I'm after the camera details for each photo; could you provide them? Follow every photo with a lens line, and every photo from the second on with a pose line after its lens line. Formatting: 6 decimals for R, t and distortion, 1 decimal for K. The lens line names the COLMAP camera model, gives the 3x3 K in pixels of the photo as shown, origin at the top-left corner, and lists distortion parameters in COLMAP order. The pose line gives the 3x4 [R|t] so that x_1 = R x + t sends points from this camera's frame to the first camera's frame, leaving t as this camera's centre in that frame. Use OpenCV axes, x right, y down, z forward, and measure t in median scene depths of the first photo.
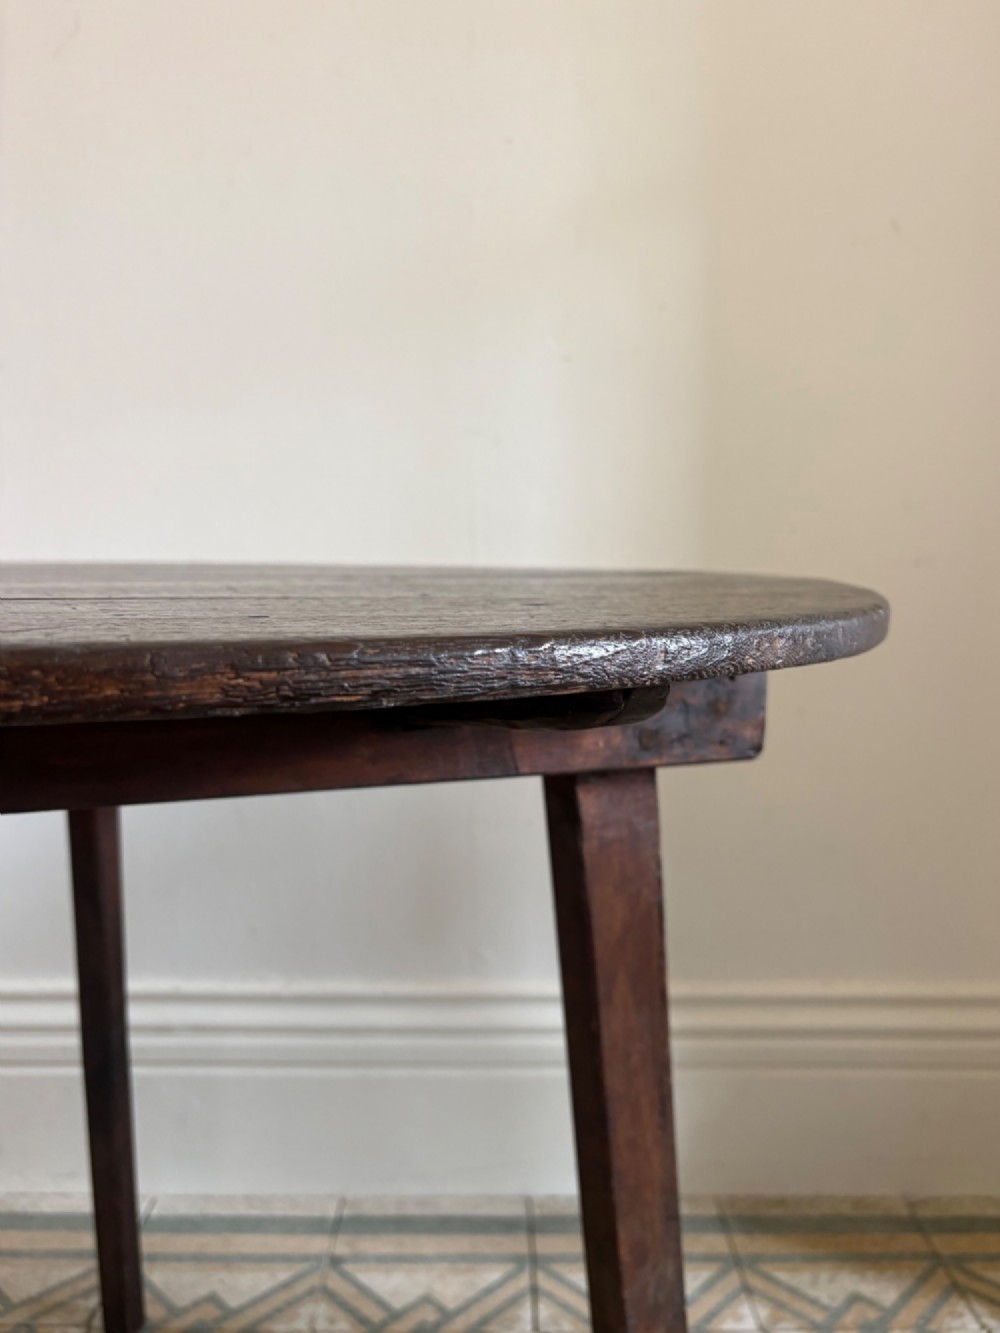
lens RADIAL K [[1067.3, 0, 509.2], [0, 1067.3, 663.8], [0, 0, 1]] dist [0.006891, -0.027495]
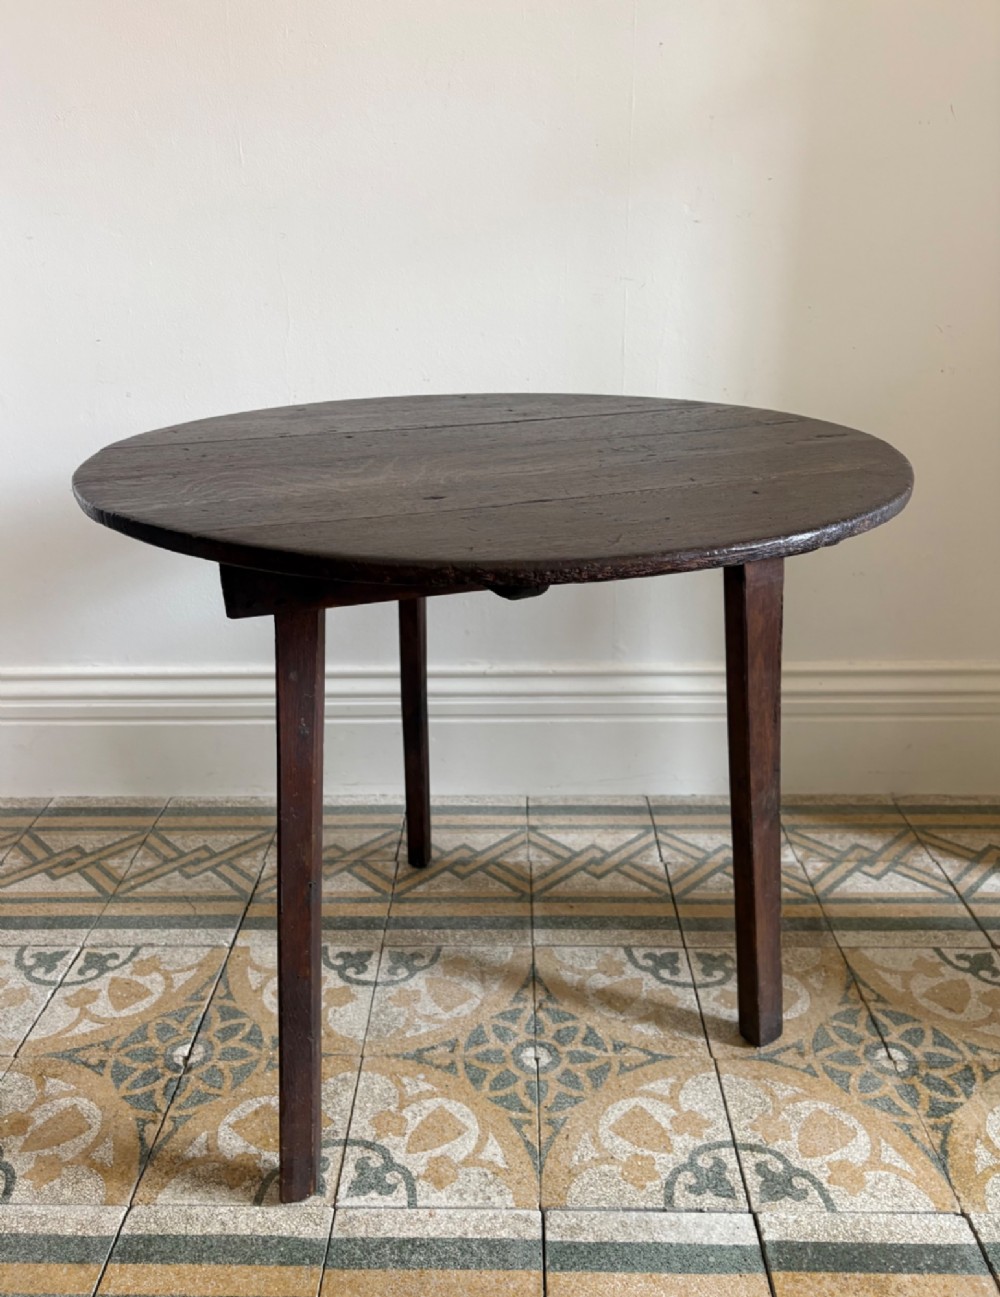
lens RADIAL K [[1038.4, 0, 492.2], [0, 1038.4, 680.6], [0, 0, 1]] dist [0.025694, -0.033023]
pose [[0.999360, -0.008370, -0.034791, -0.173922], [0.018197, 0.956031, 0.292701, -0.125852], [0.030811, -0.293147, 0.955571, -0.467808]]
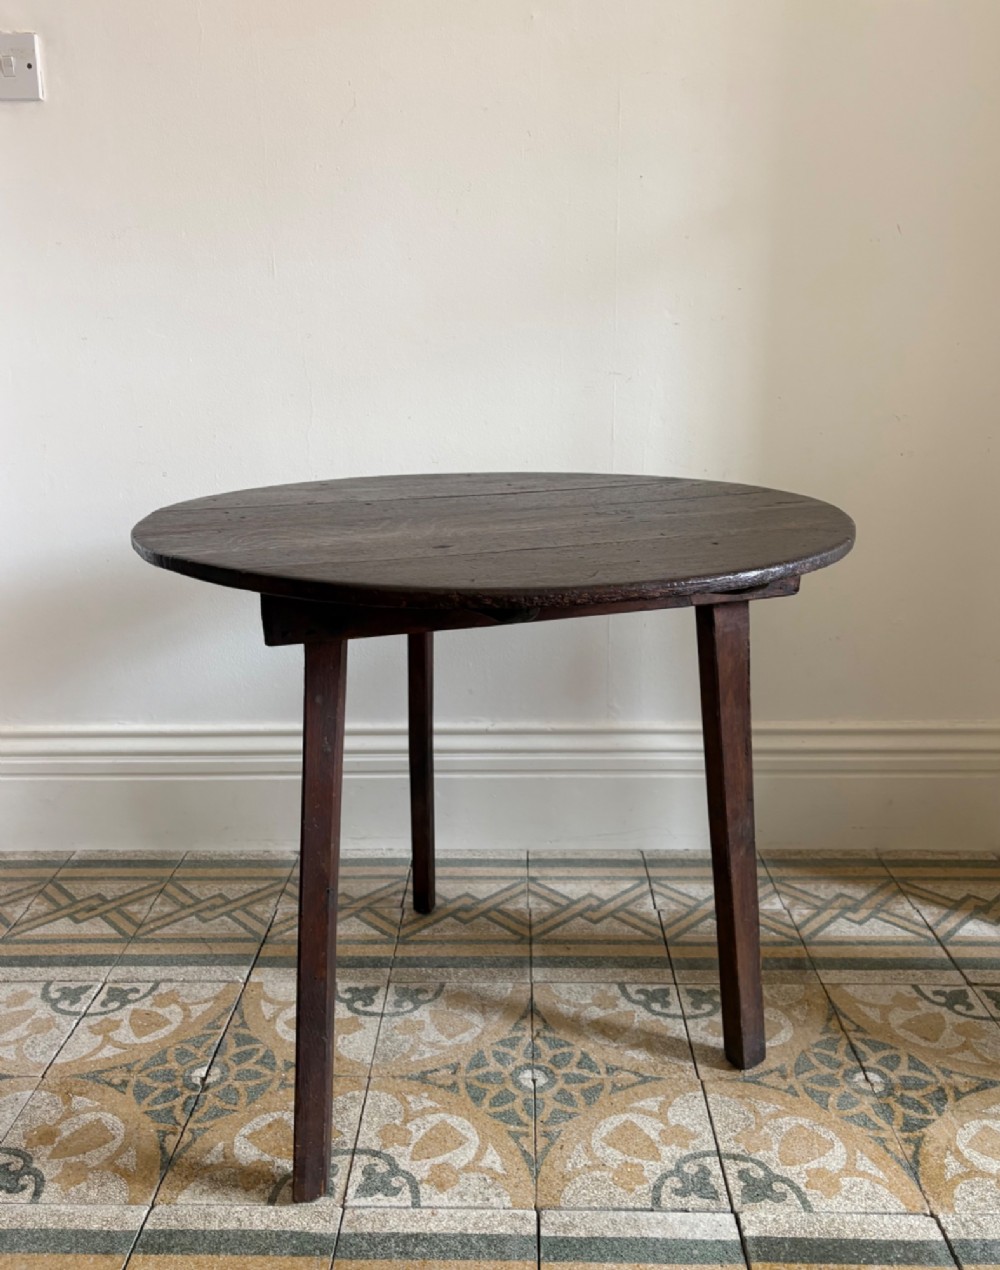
lens RADIAL K [[1069.5, 0, 492.4], [0, 1069.5, 662.5], [0, 0, 1]] dist [0.020030, -0.015312]
pose [[0.999182, -0.009859, -0.039209, -0.162269], [0.016925, 0.982739, 0.184221, -0.100879], [0.036716, -0.184734, 0.982103, -0.641894]]
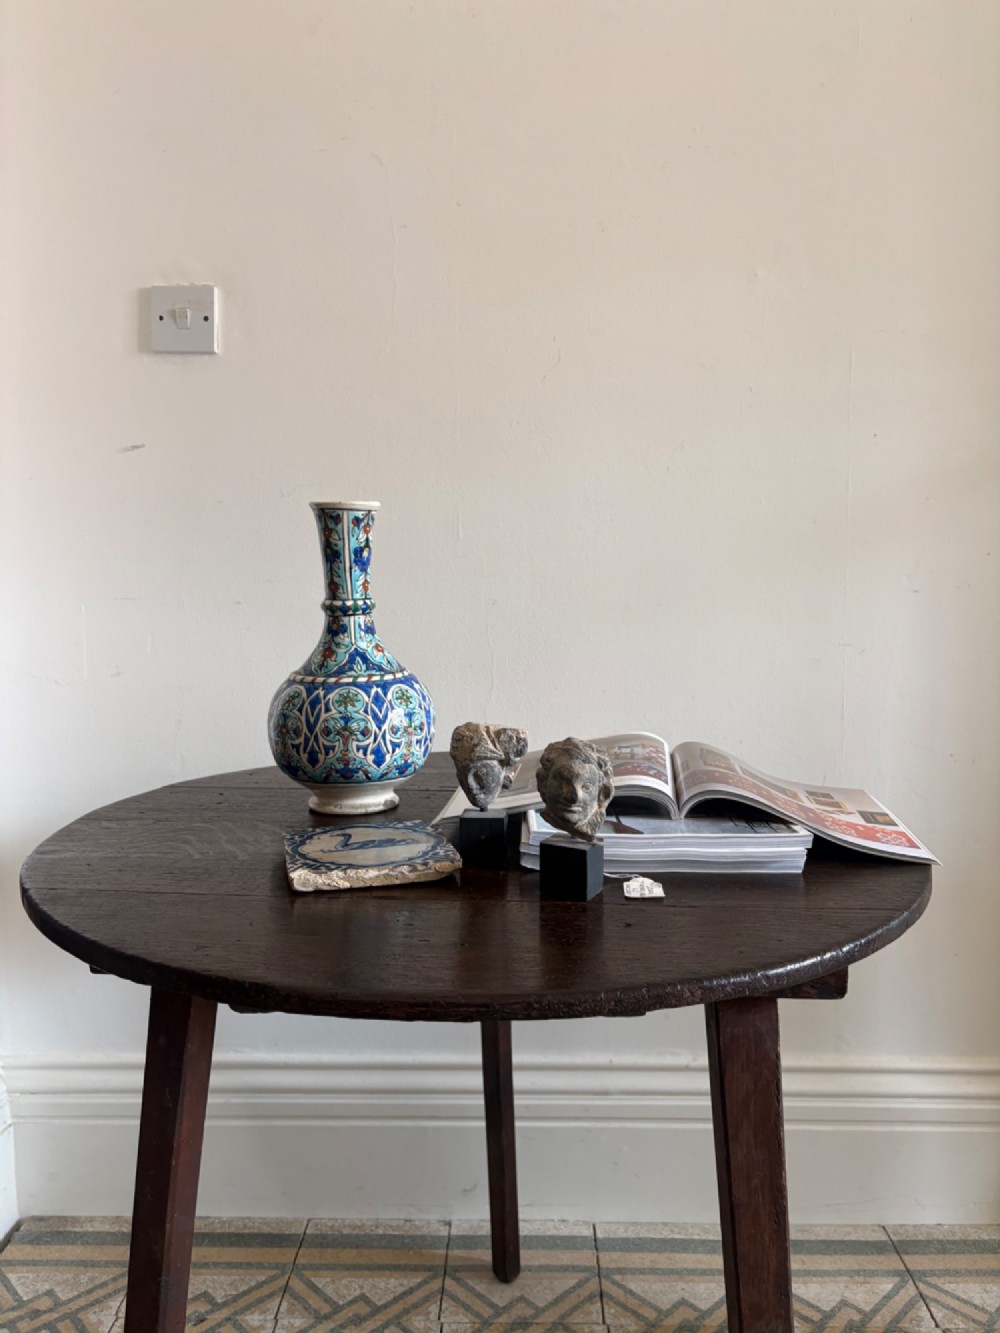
lens RADIAL K [[1043.7, 0, 490.8], [0, 1043.7, 661.0], [0, 0, 1]] dist [0.041874, -0.056854]
pose [[0.999247, -0.010475, -0.037357, -0.456896], [0.009748, 0.999760, -0.019601, -0.187713], [0.037553, 0.019222, 0.999110, -0.348445]]
